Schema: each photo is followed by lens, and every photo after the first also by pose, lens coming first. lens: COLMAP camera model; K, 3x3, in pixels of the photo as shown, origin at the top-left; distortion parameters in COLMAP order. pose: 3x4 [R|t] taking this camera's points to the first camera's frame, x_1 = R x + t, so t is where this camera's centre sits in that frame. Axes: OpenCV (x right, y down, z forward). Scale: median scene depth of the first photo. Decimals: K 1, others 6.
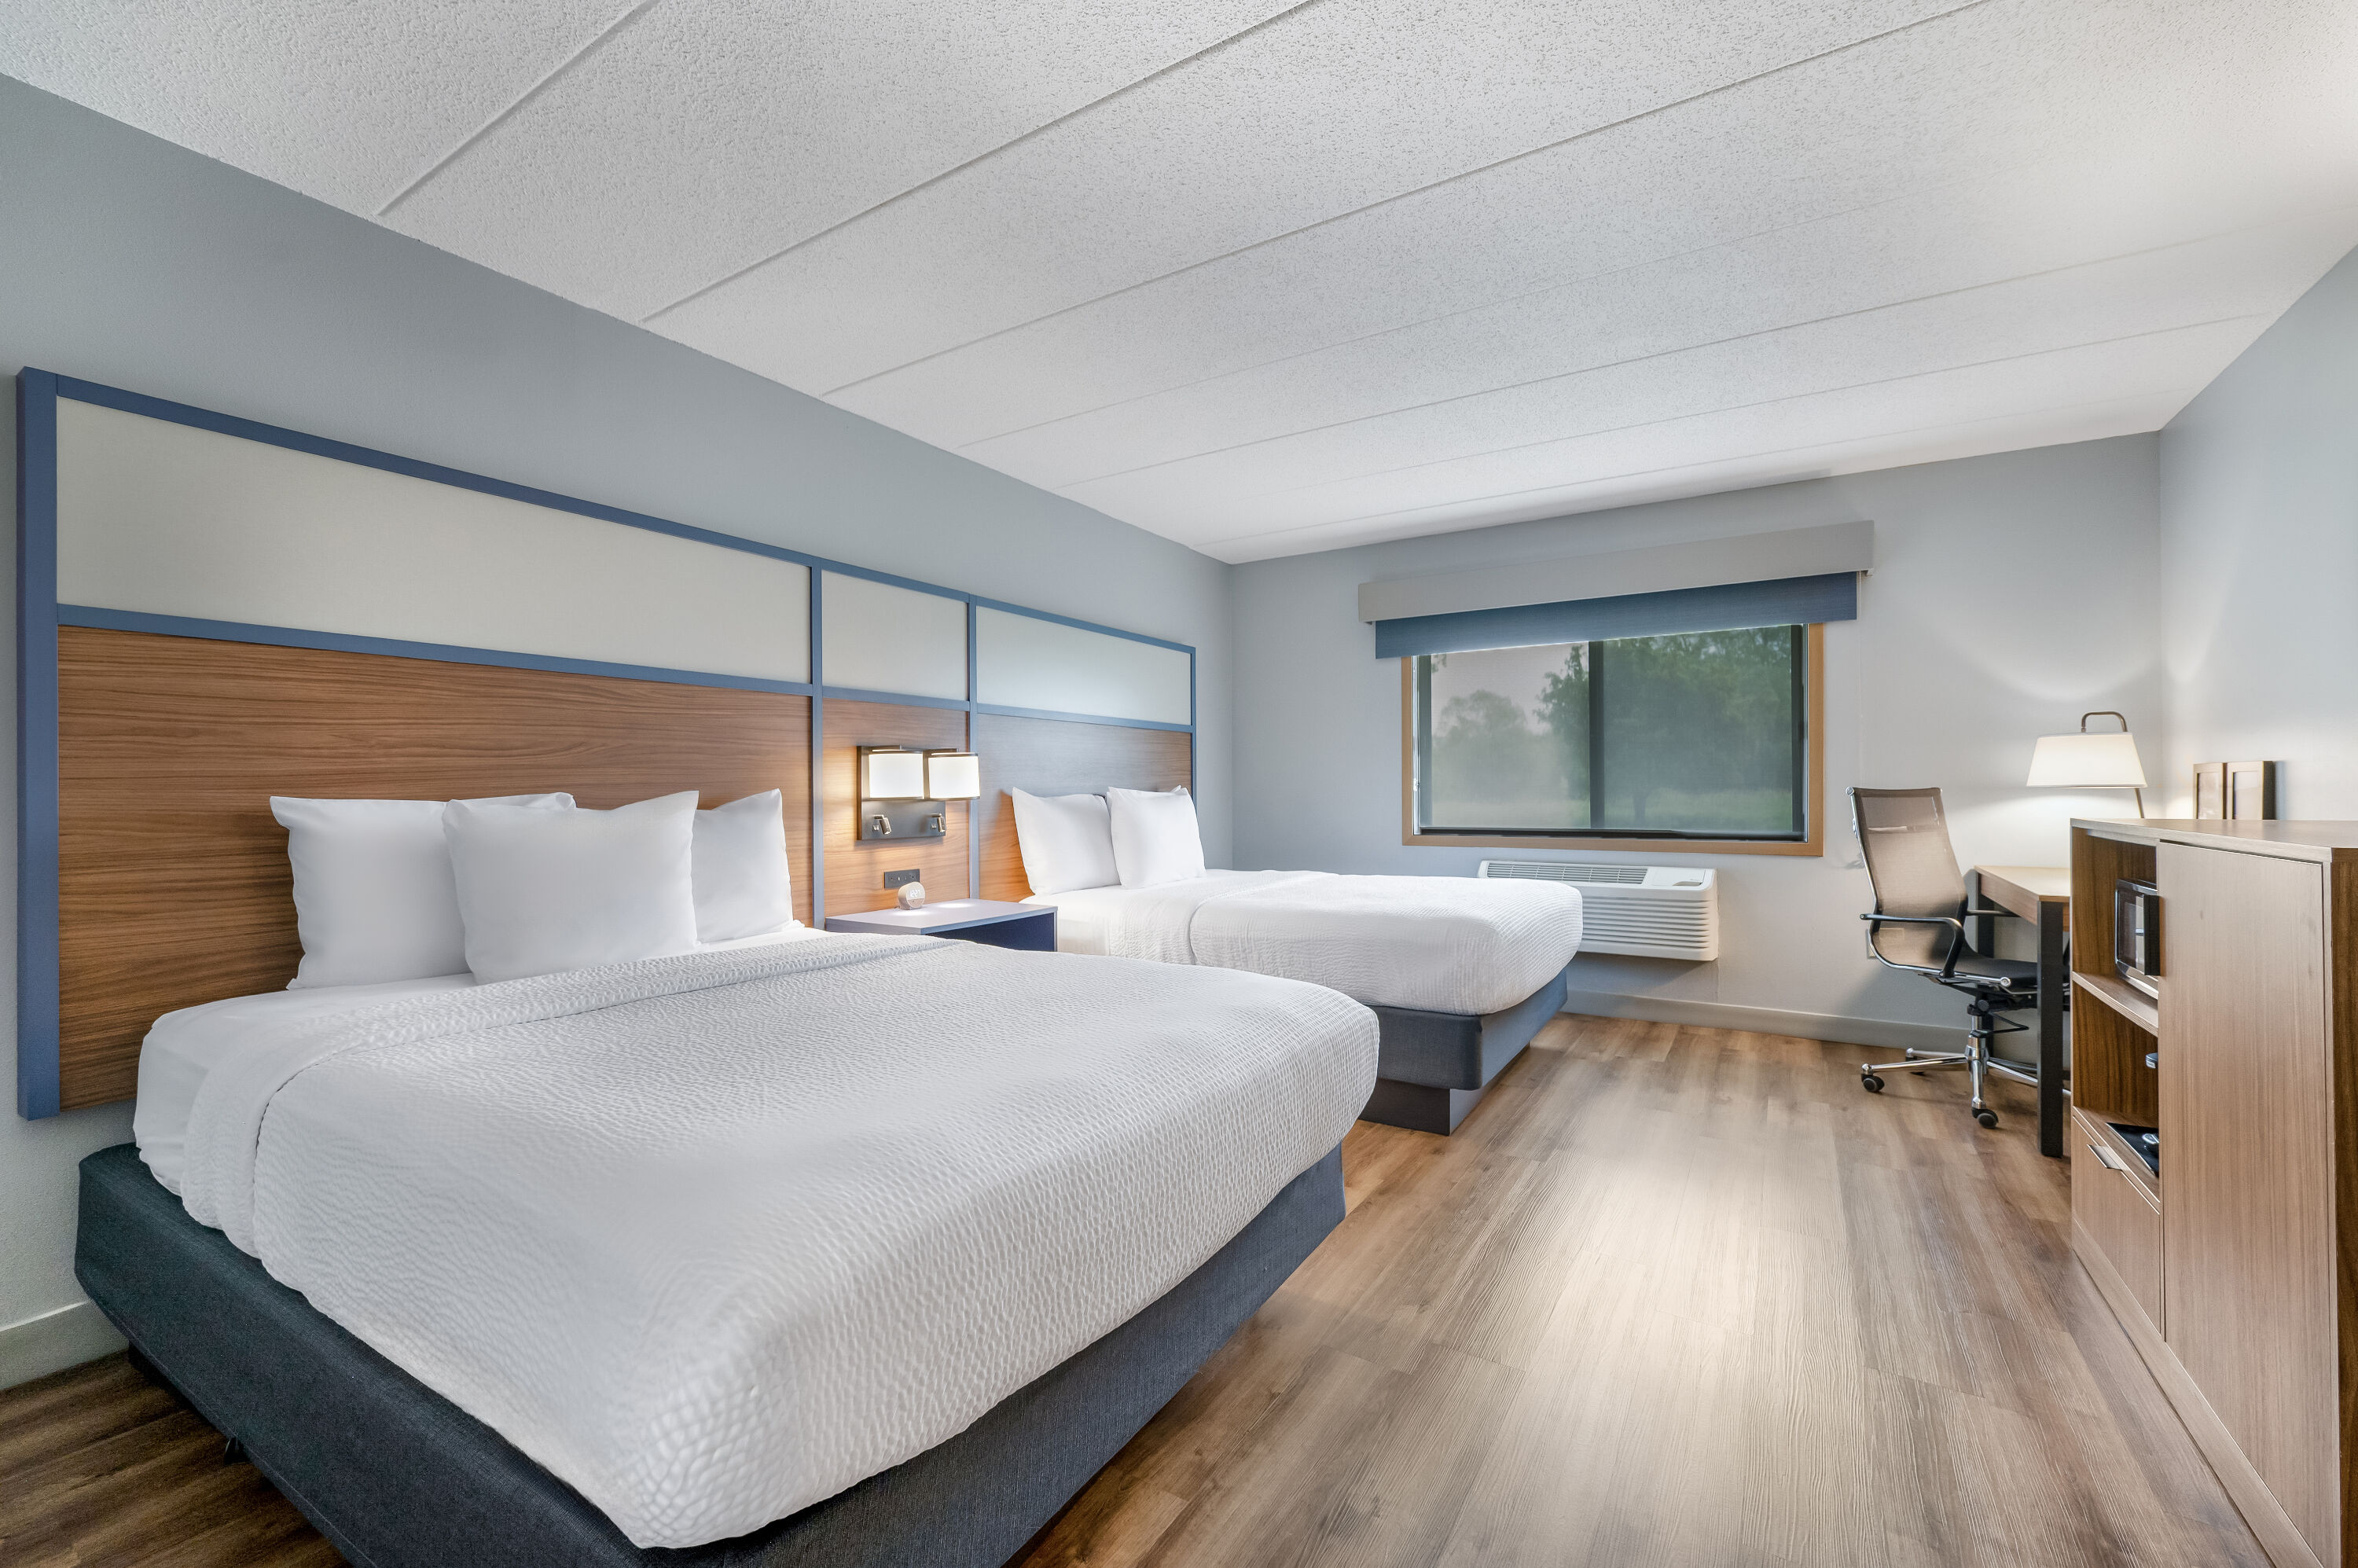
lens RADIAL K [[984.0, 0, 1152.0], [0, 984.0, 797.2], [0, 0, 1]] dist [0.019895, -0.001990]
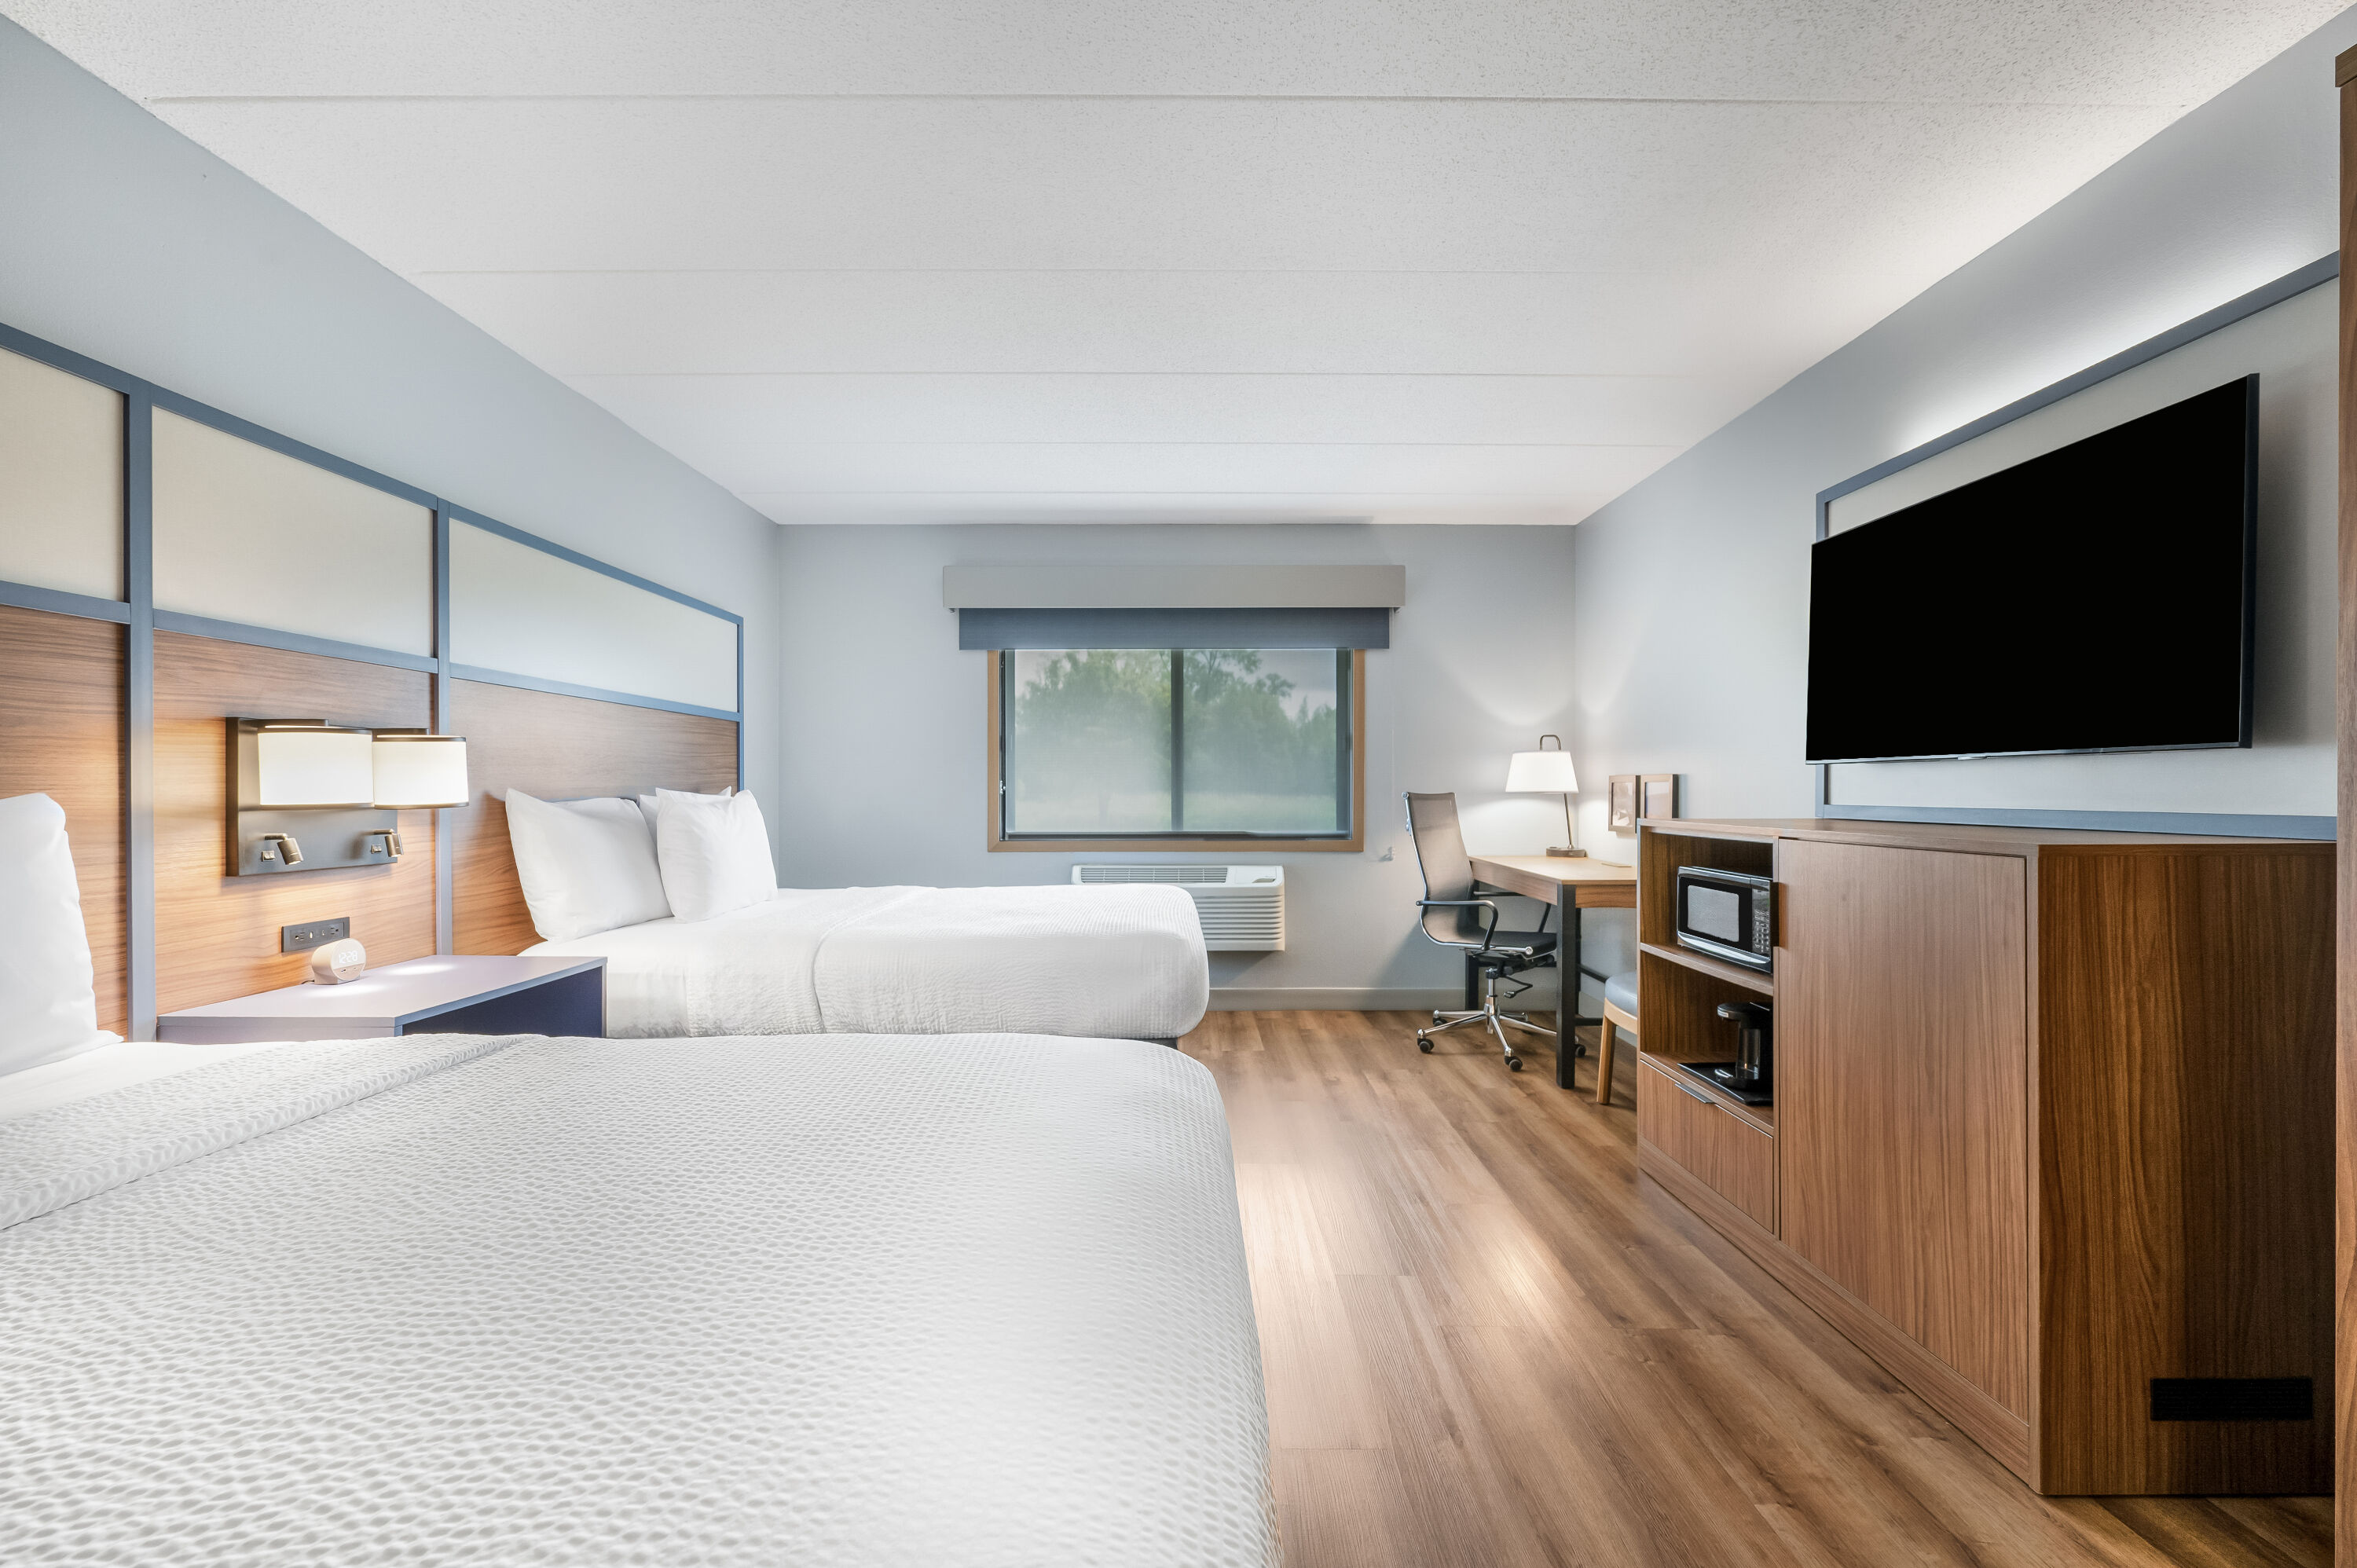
lens RADIAL K [[983.5, 0, 1200.8], [0, 983.5, 788.7], [0, 0, 1]] dist [0.019895, -0.001990]
pose [[0.840139, 0.004492, 0.542353, -0.122078], [0.001142, 0.999949, -0.010051, -0.002362], [-0.542370, 0.009064, 0.840091, 0.162600]]
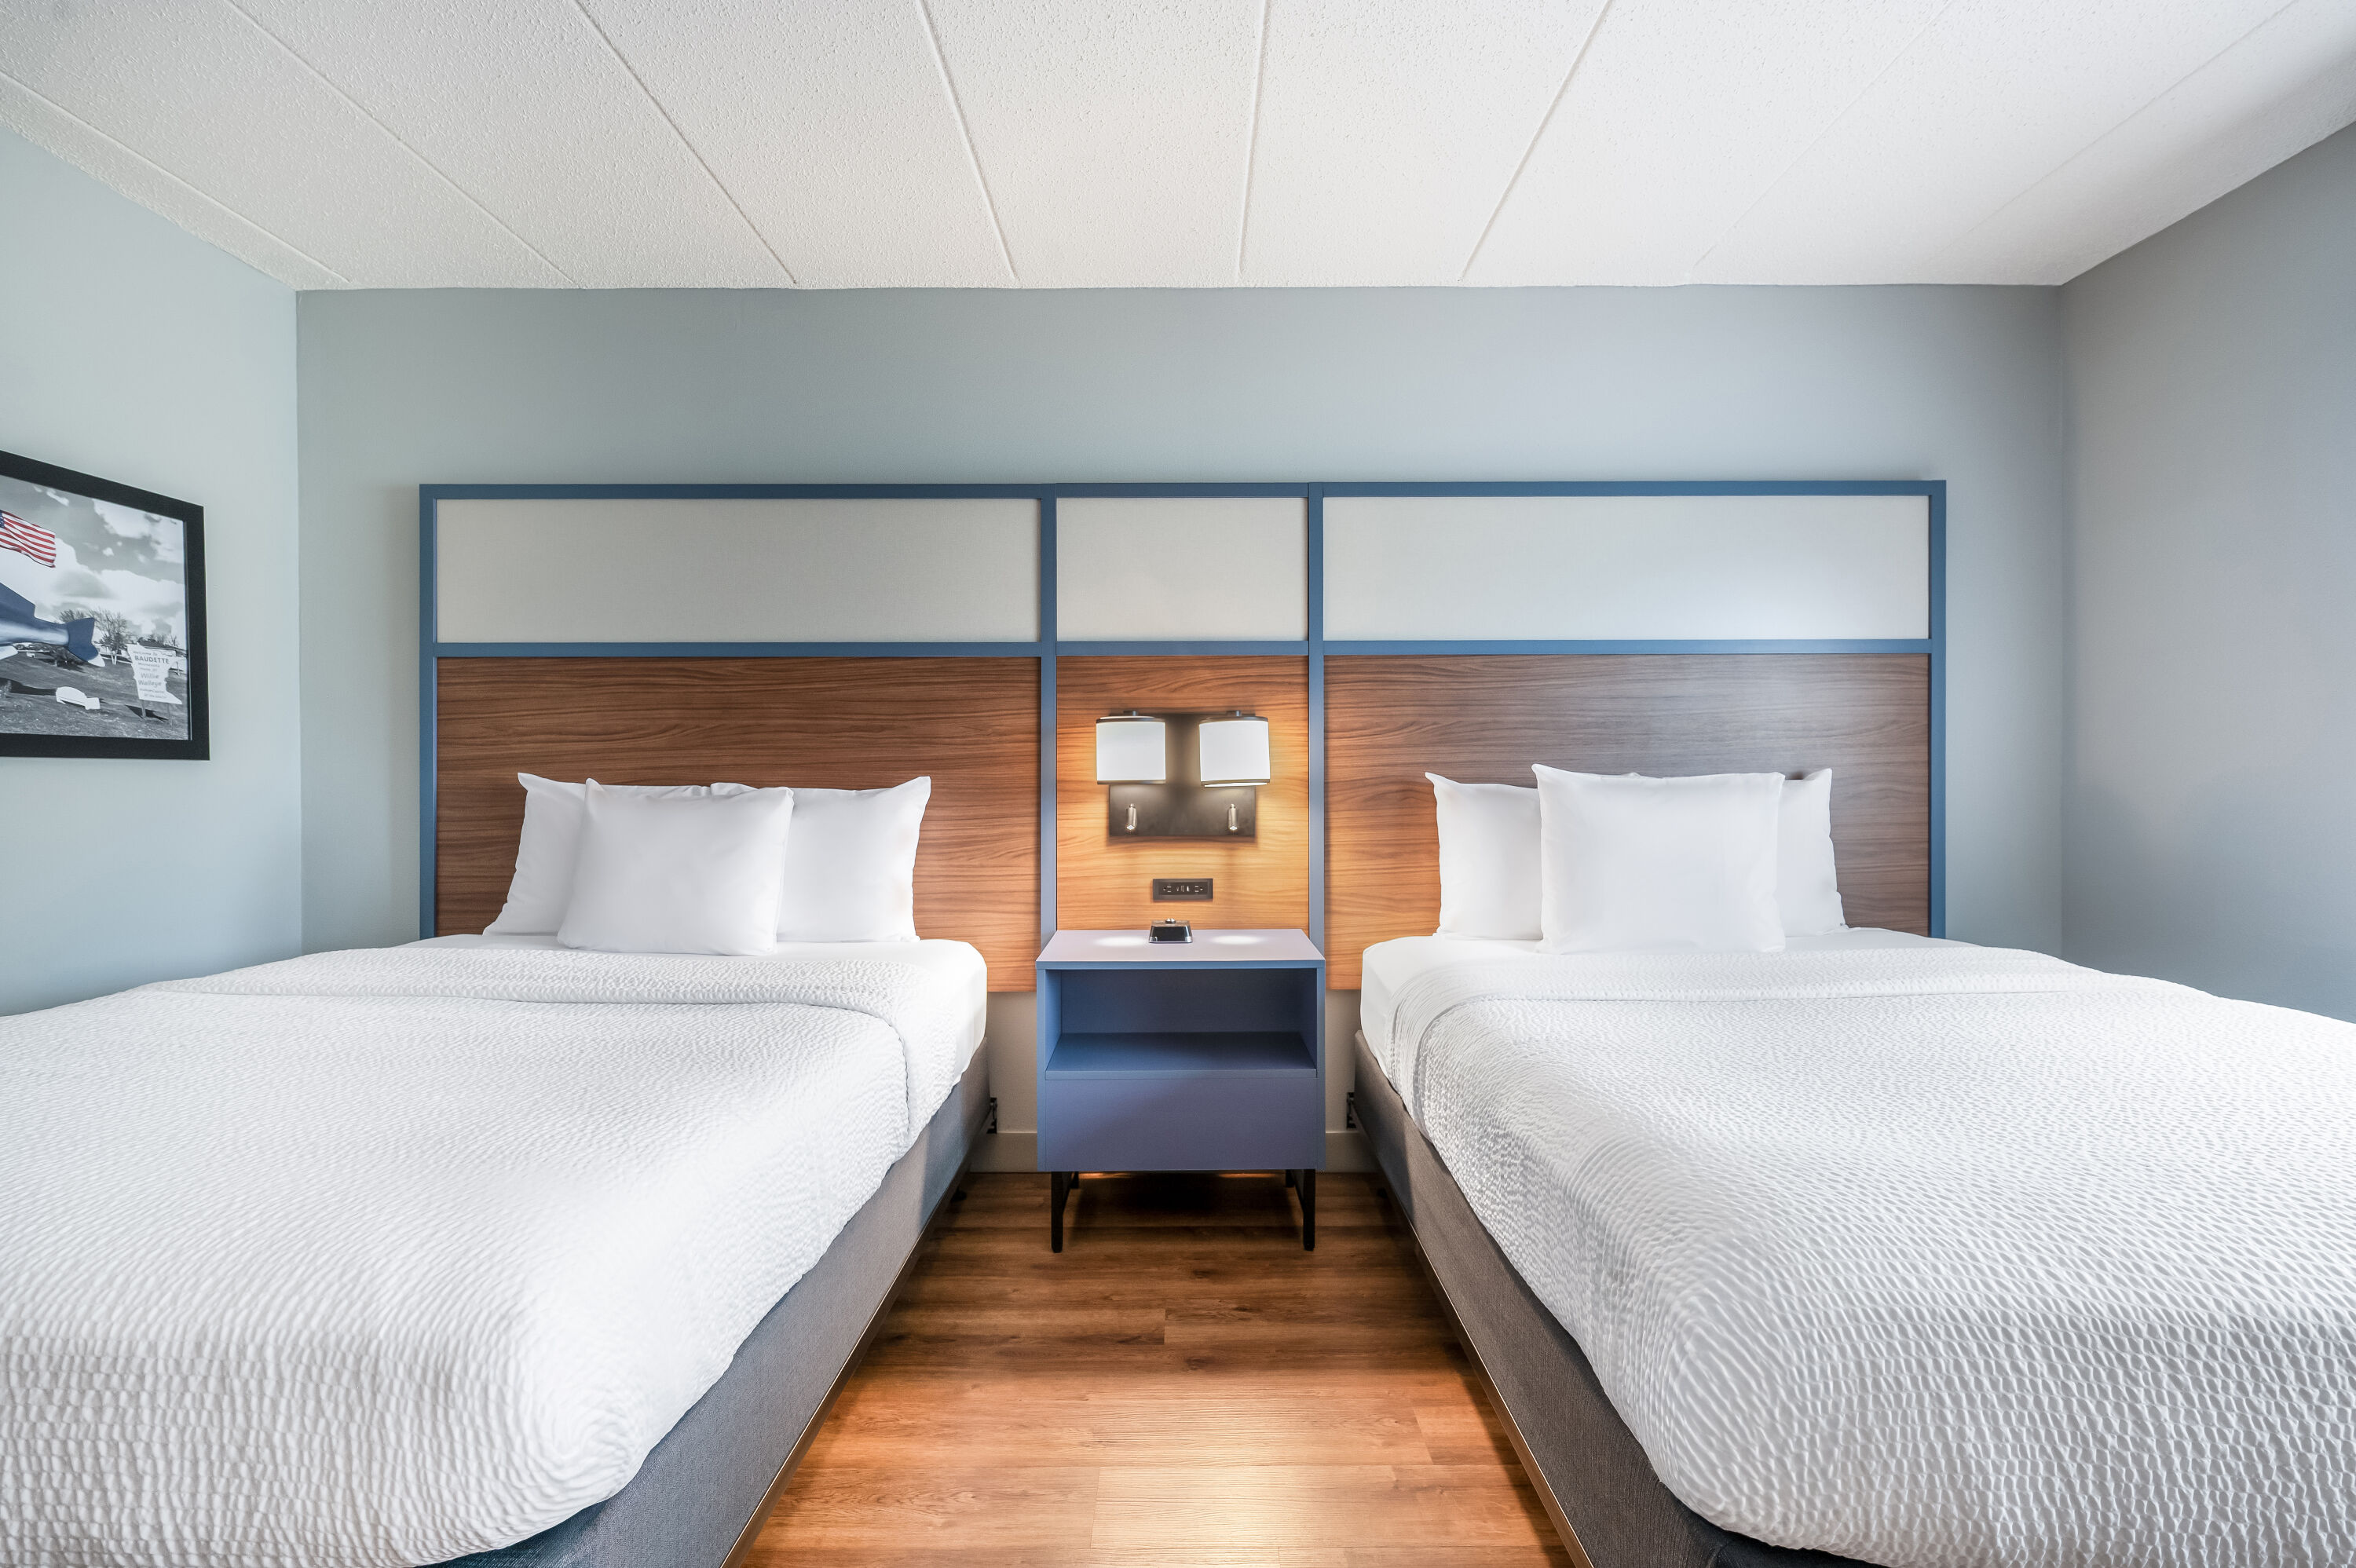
lens RADIAL K [[999.8, 0, 1120.8], [0, 999.8, 778.9], [0, 0, 1]] dist [-0.044667, 0.000349]
pose [[0.487113, 0.008106, -0.873301, 0.362605], [-0.006551, 0.999963, 0.005627, -0.004760], [0.873314, 0.002980, 0.487148, 0.566171]]
